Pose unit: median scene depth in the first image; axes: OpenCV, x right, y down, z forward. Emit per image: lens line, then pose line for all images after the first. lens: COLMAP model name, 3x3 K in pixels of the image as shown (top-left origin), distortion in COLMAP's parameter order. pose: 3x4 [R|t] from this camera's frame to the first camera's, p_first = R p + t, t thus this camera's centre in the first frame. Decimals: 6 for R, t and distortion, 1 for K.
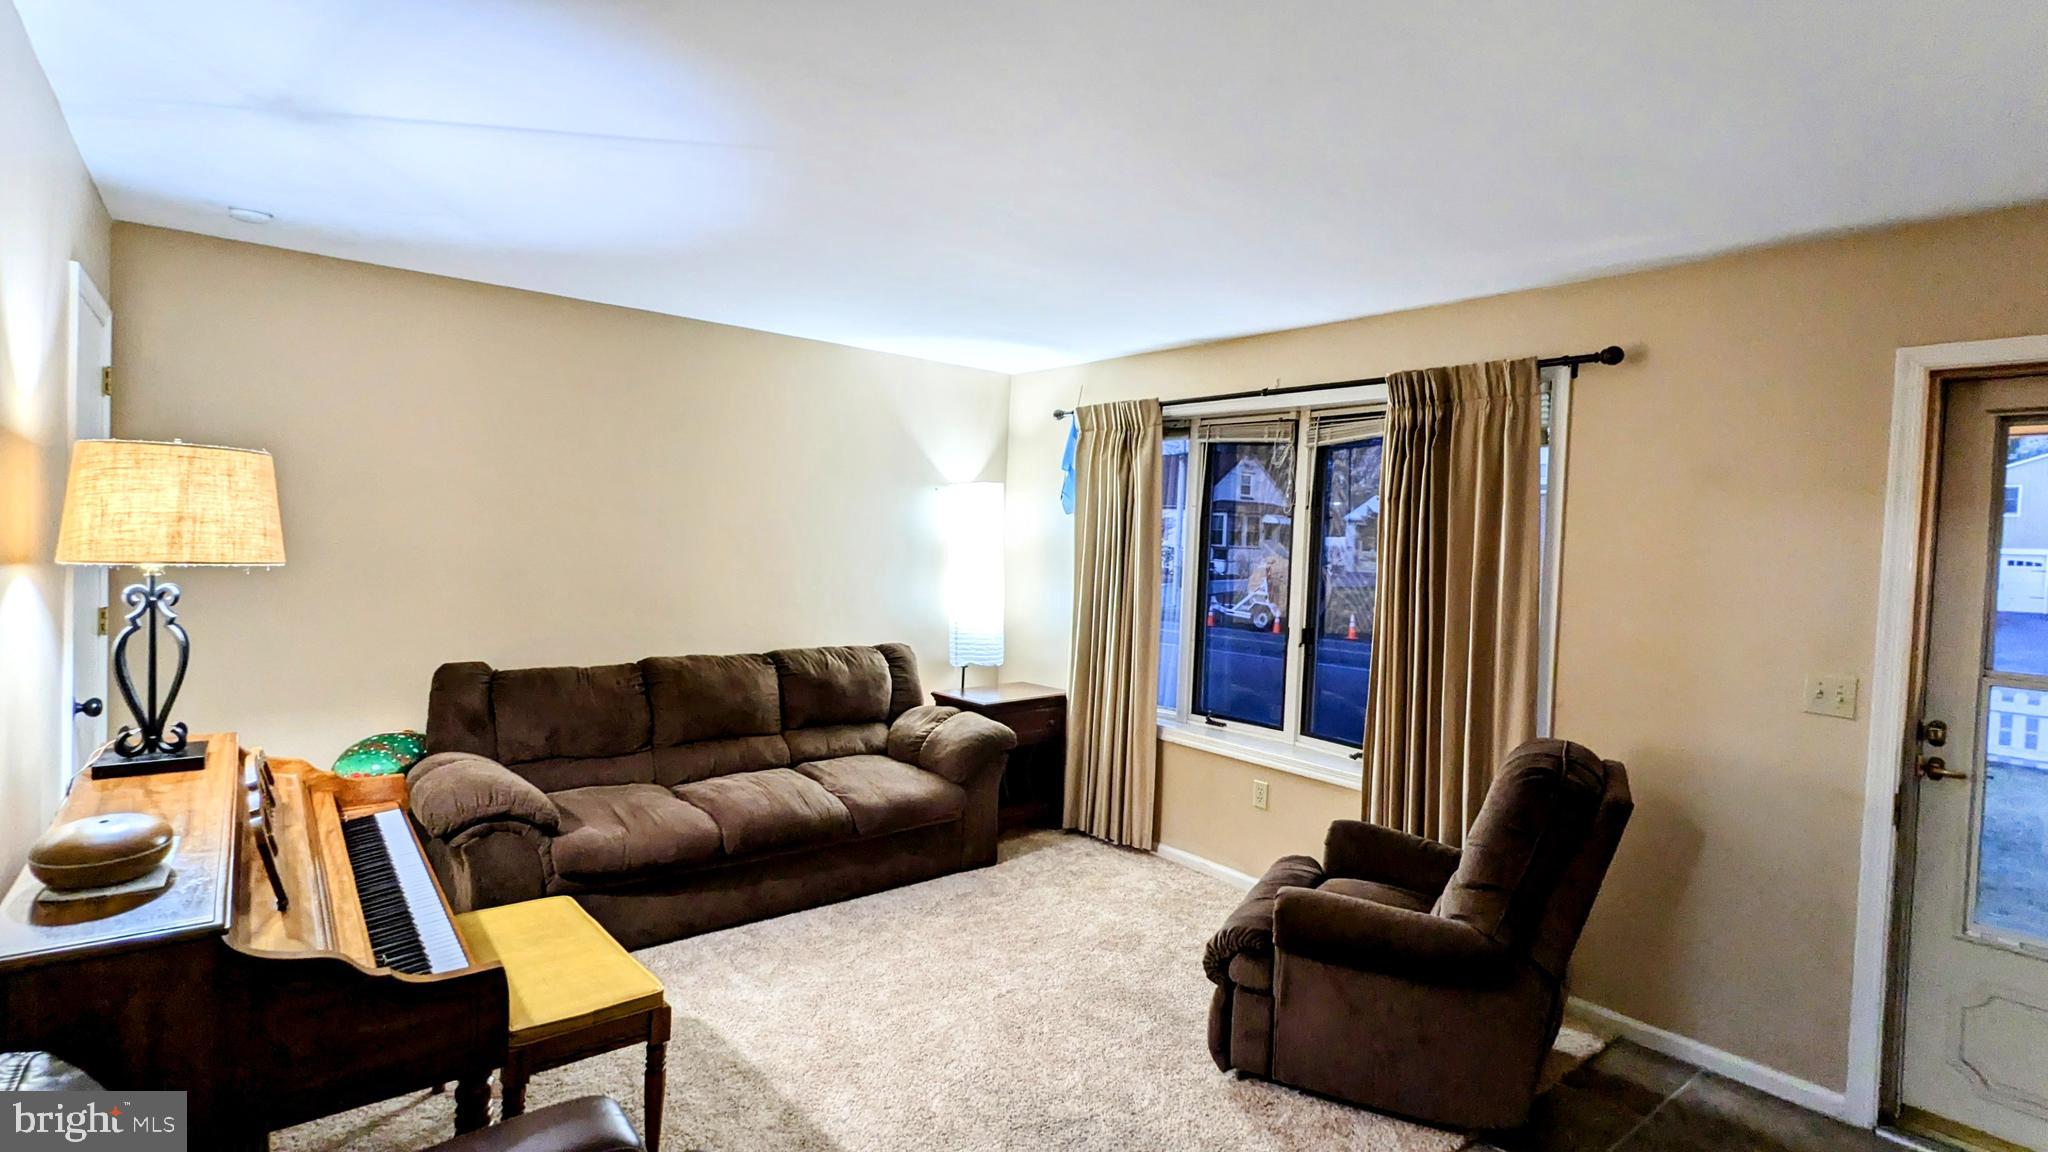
lens RADIAL K [[984.0, 0, 1022.1], [0, 984.0, 566.0], [0, 0, 1]] dist [-0.000728, -0.000692]
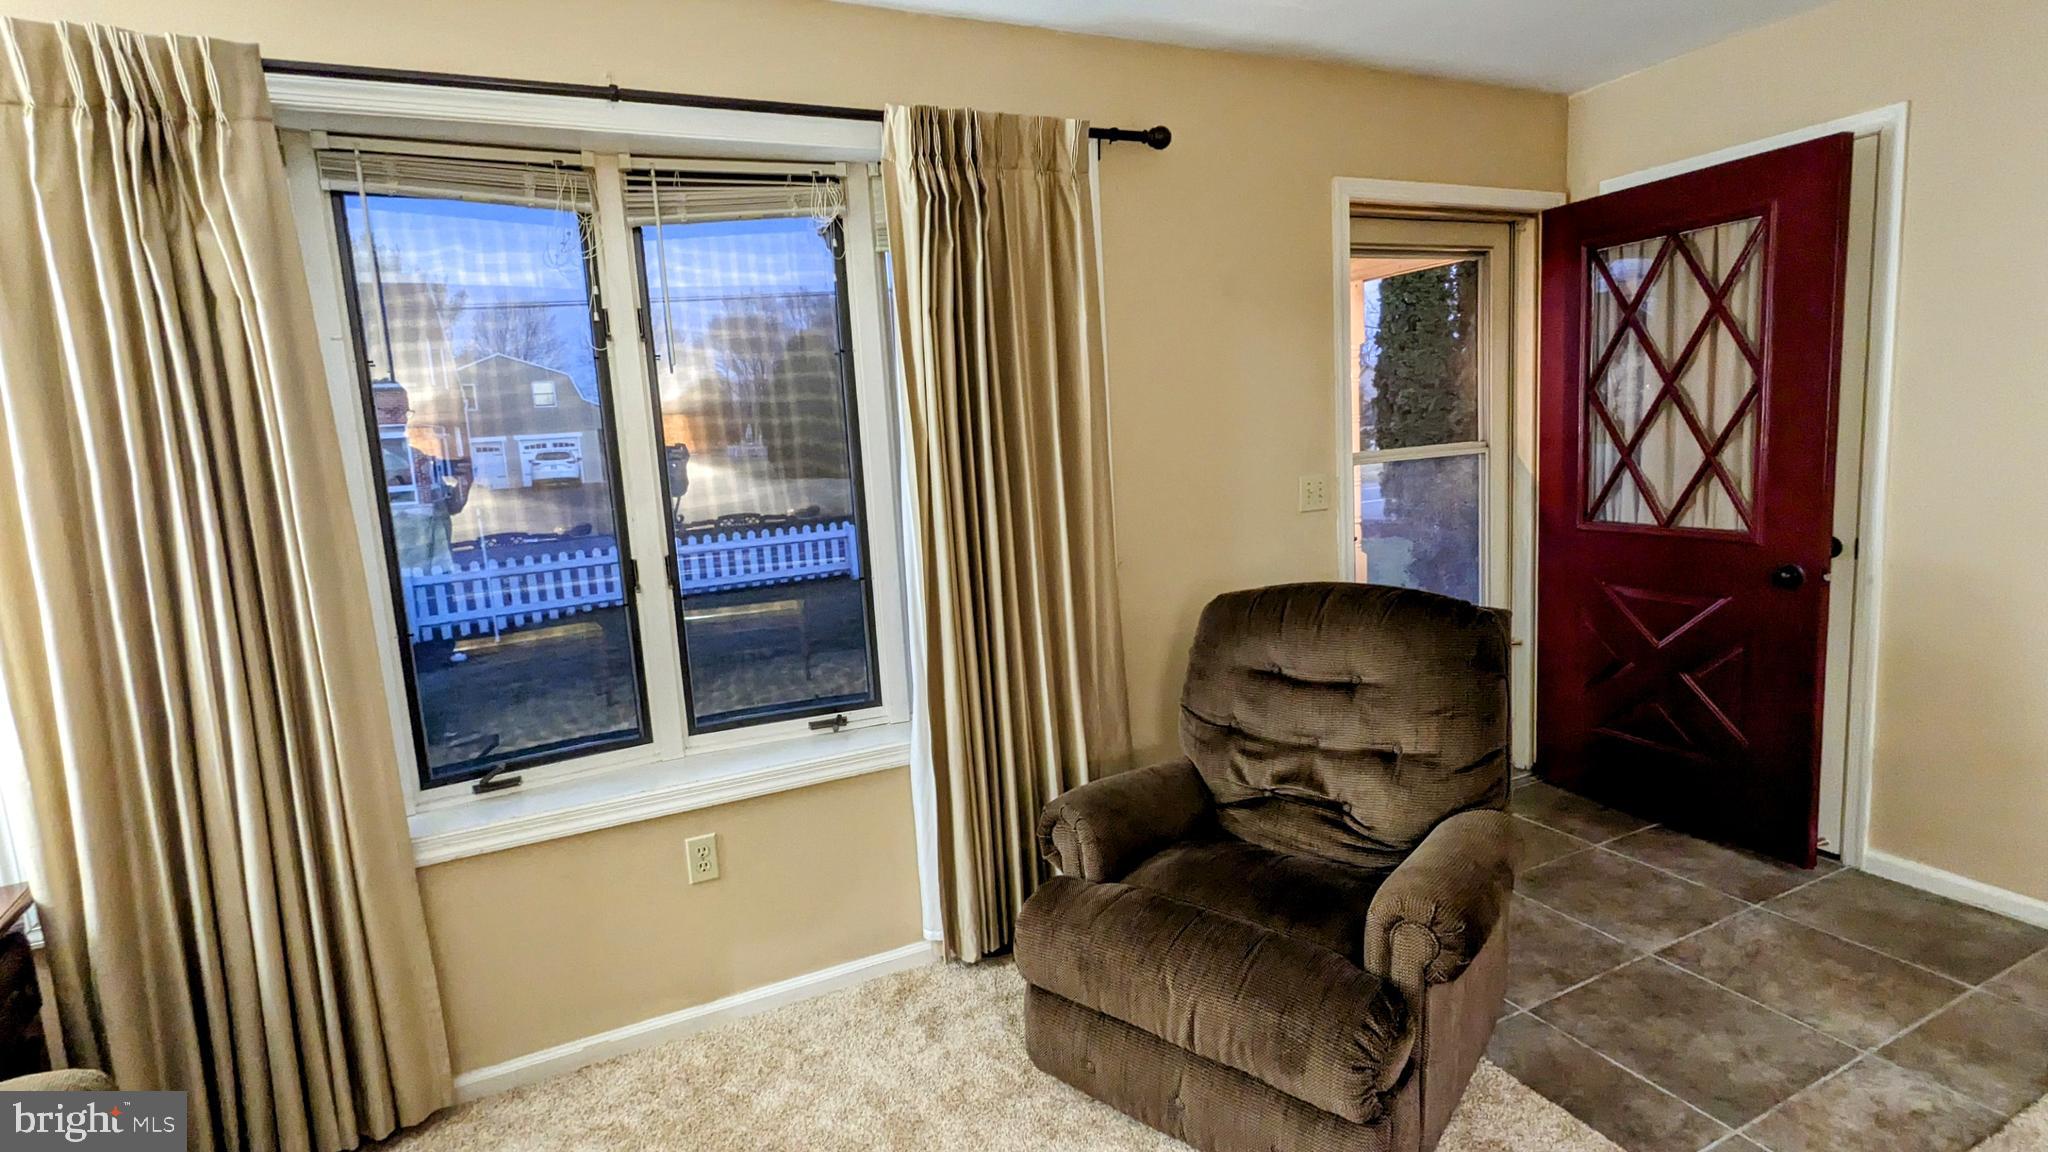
lens RADIAL K [[984.0, 0, 1022.1], [0, 984.0, 566.0], [0, 0, 1]] dist [-0.000728, -0.000692]
pose [[0.224259, -0.184377, 0.956929, -0.223670], [0.101899, 0.980993, 0.165134, -0.003890], [-0.969188, 0.060478, 0.238784, 0.697105]]
